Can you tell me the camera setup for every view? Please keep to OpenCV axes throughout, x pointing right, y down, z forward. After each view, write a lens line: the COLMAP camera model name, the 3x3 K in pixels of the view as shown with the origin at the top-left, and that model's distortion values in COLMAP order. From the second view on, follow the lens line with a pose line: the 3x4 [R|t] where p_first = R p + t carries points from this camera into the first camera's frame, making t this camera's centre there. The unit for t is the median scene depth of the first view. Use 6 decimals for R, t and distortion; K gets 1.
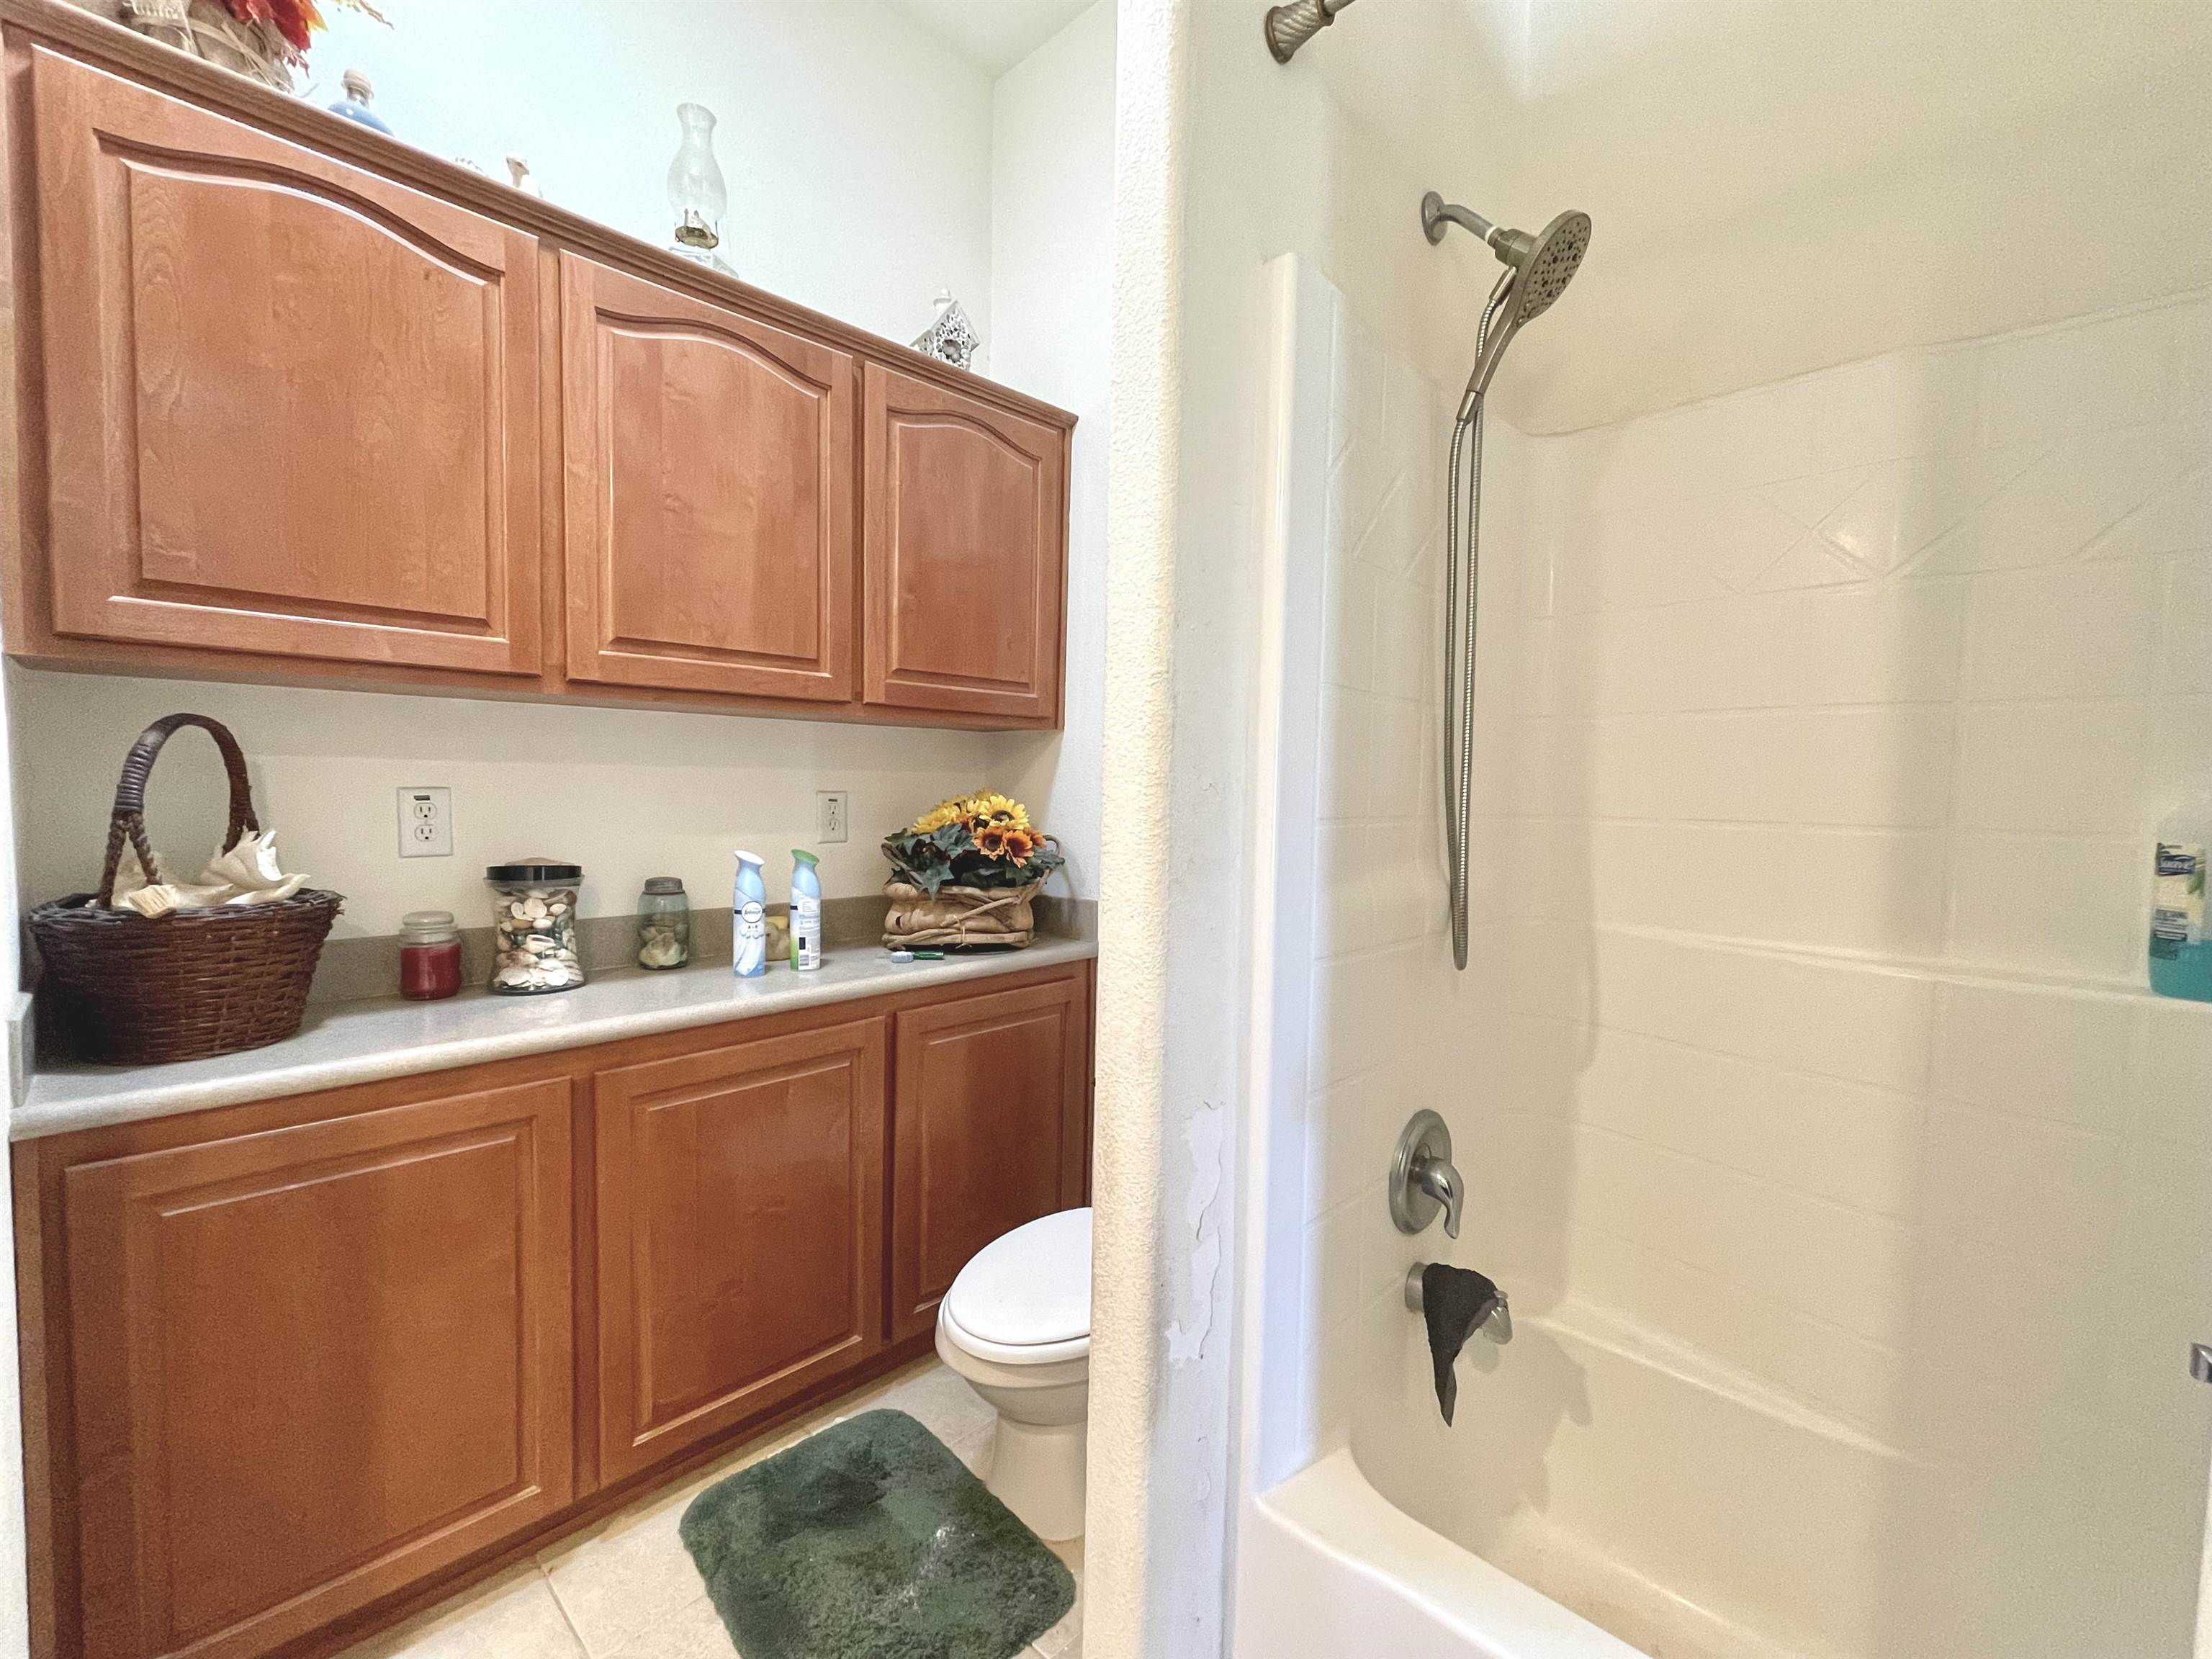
lens RADIAL K [[946.8, 0, 1106.0], [0, 946.8, 829.5], [0, 0, 1]] dist [-0.001763, -0.000220]
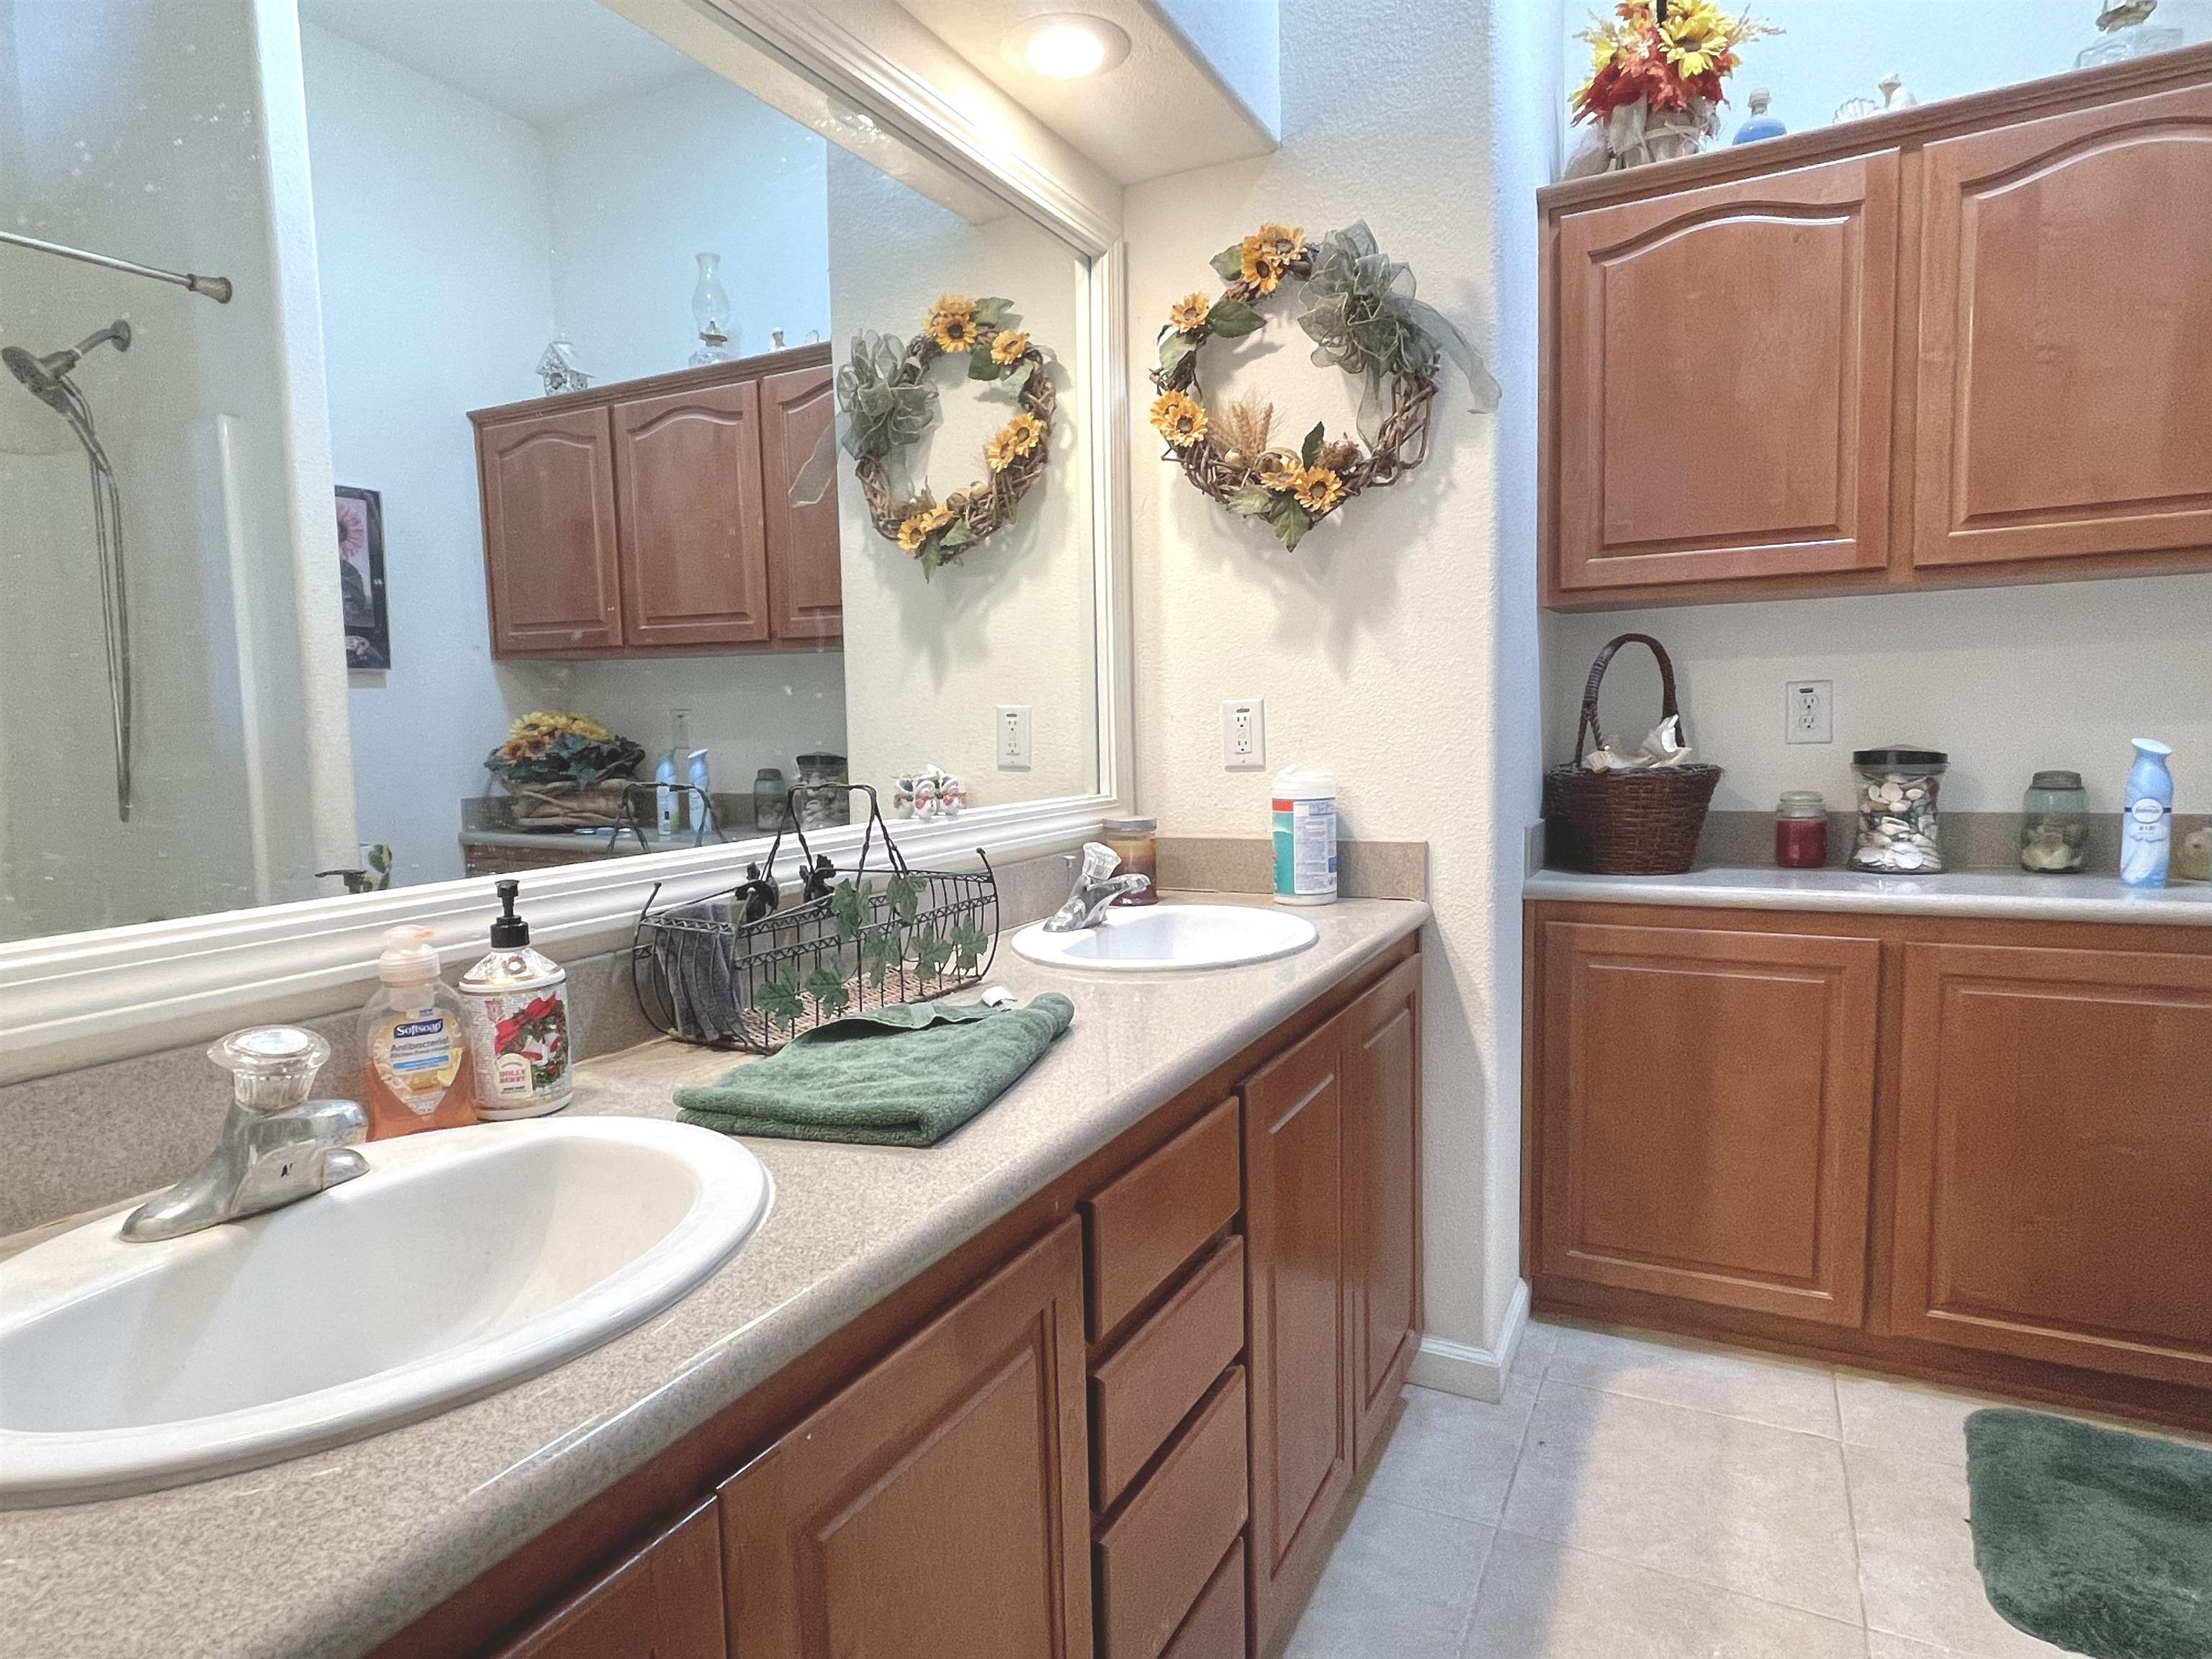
lens RADIAL K [[1231.8, 0, 1106.0], [0, 1231.8, 829.5], [0, 0, 1]] dist [0.039783, 0.000336]
pose [[0.269646, 0.062758, -0.960912, 0.540139], [-0.017325, 0.998029, 0.060321, 0.062024], [0.962804, 0.000383, 0.270202, -0.226131]]
